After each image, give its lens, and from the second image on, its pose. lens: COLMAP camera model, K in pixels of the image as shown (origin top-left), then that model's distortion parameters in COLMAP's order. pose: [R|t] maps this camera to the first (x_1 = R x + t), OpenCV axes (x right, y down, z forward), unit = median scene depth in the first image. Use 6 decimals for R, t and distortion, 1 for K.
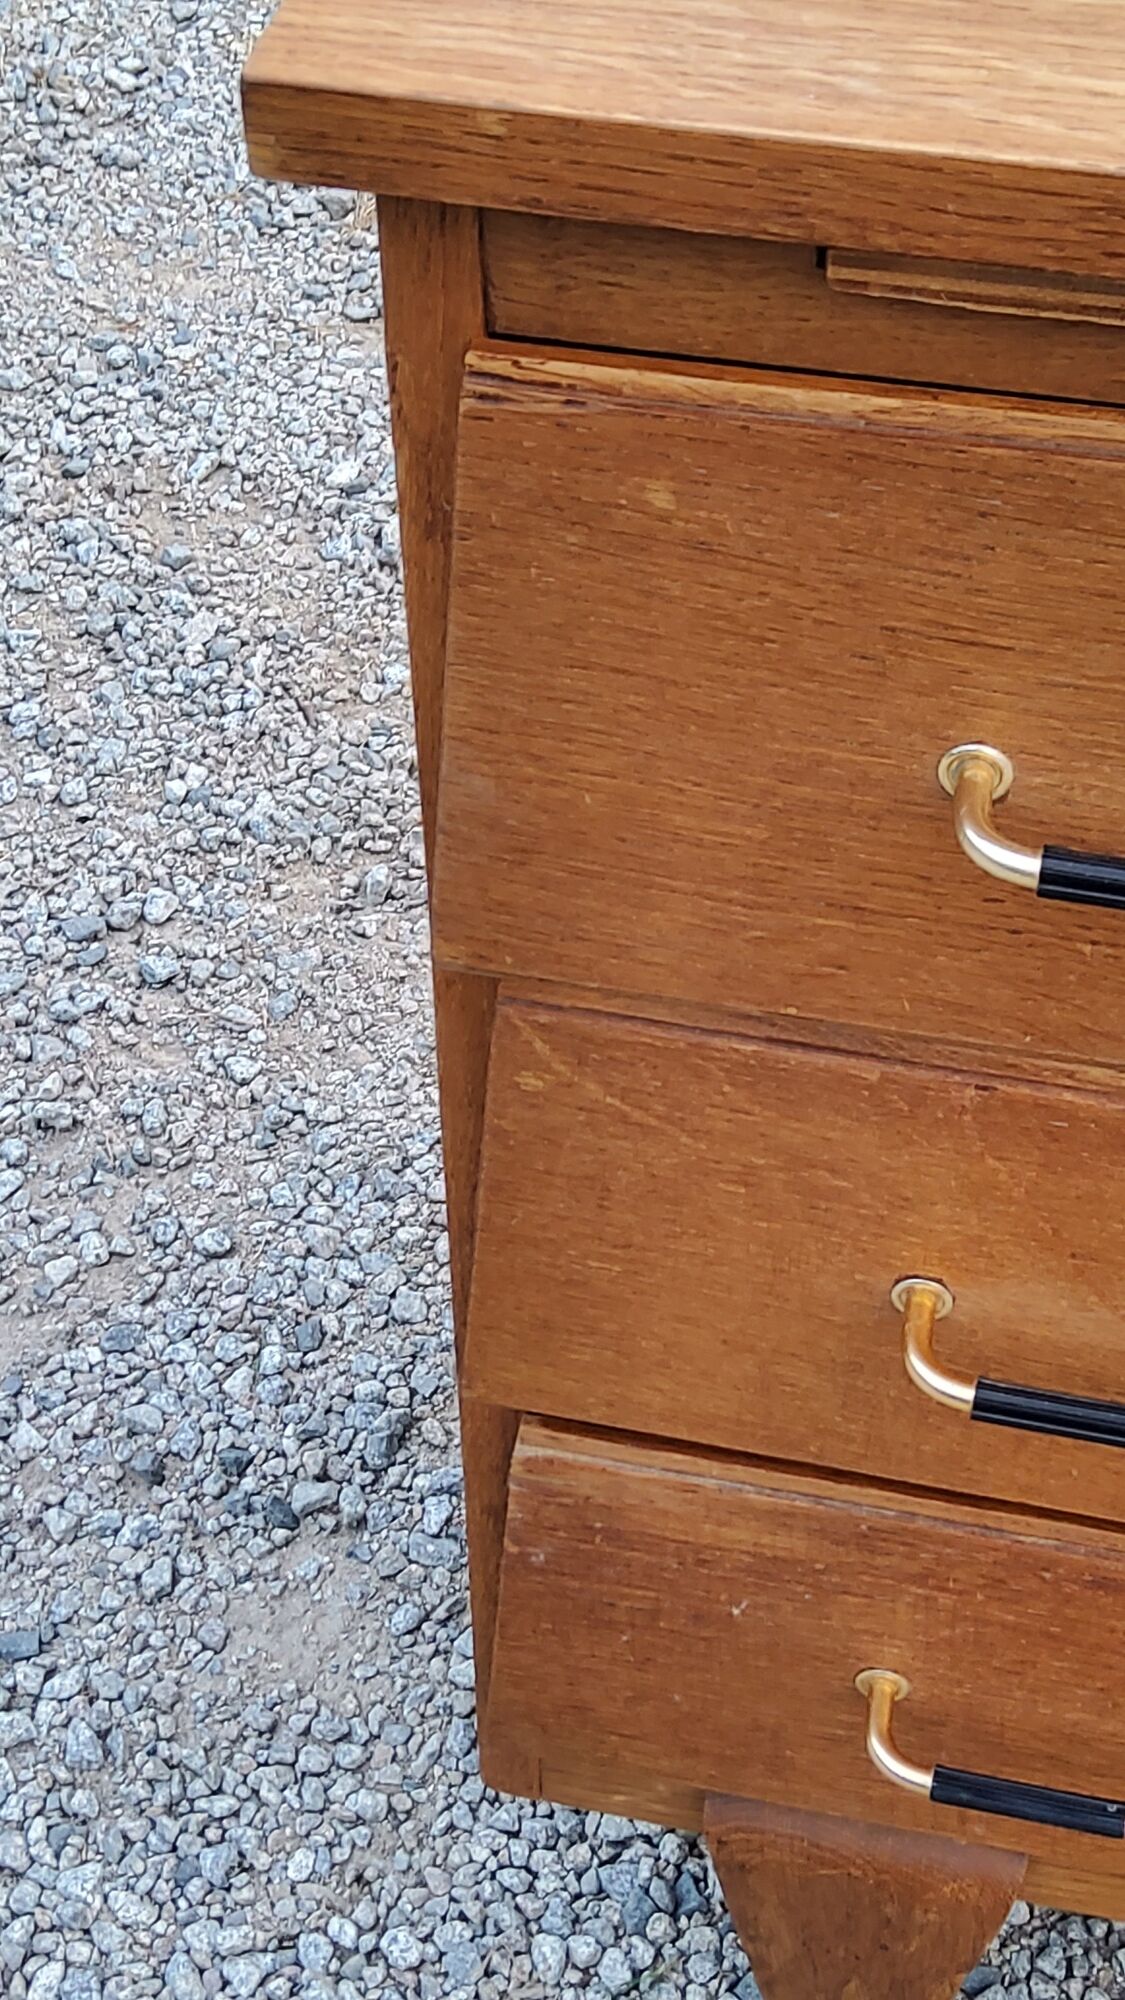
lens RADIAL K [[2984.8, 0, 579.5], [0, 2984.8, 982.3], [0, 0, 1]] dist [0.104366, 0.000000]
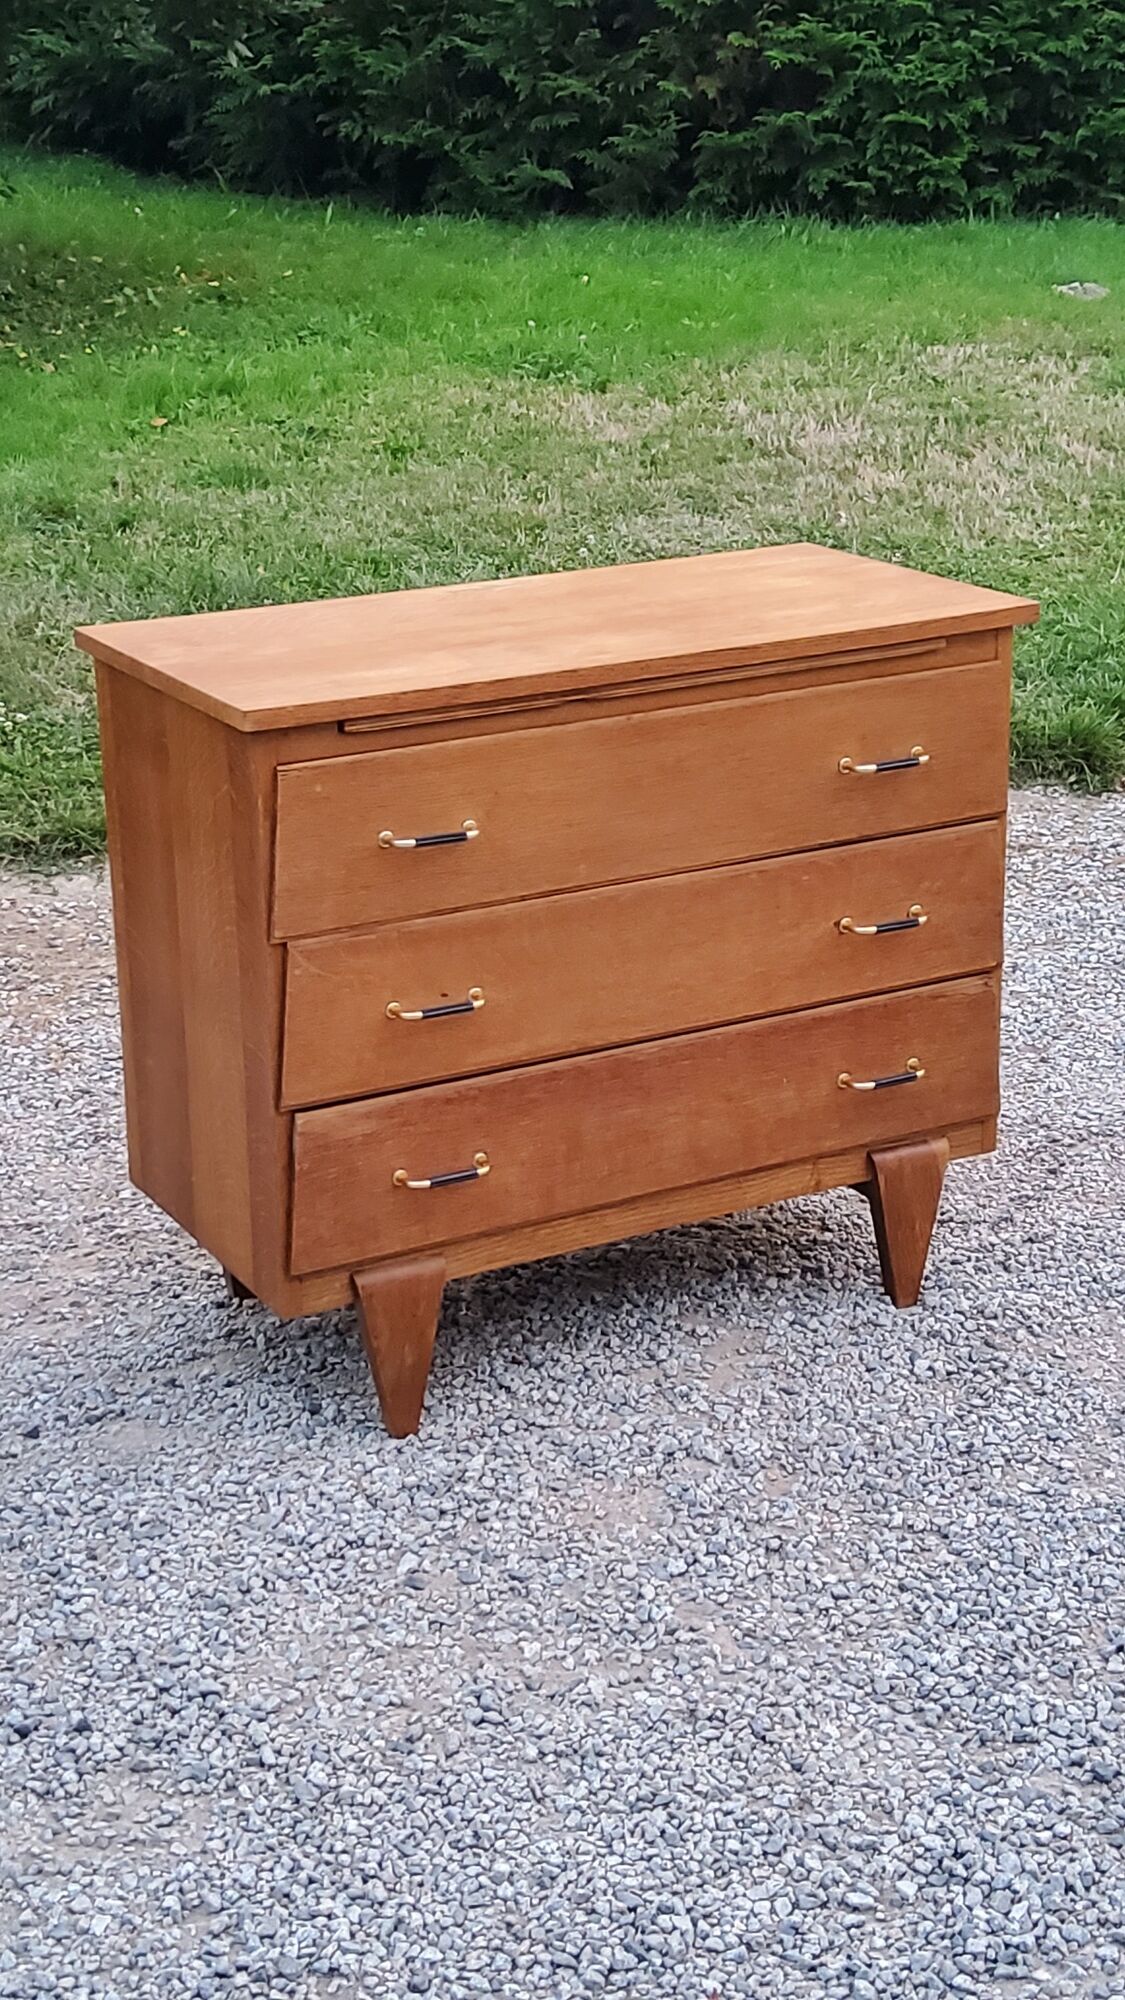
lens RADIAL K [[2984.8, 0, 568.9], [0, 2984.8, 979.8], [0, 0, 1]] dist [0.104366, 0.000000]
pose [[0.749437, -0.206669, 0.628994, -2.195706], [0.476834, 0.827575, -0.296224, 1.358931], [-0.459319, 0.521927, 0.718762, -1.969128]]
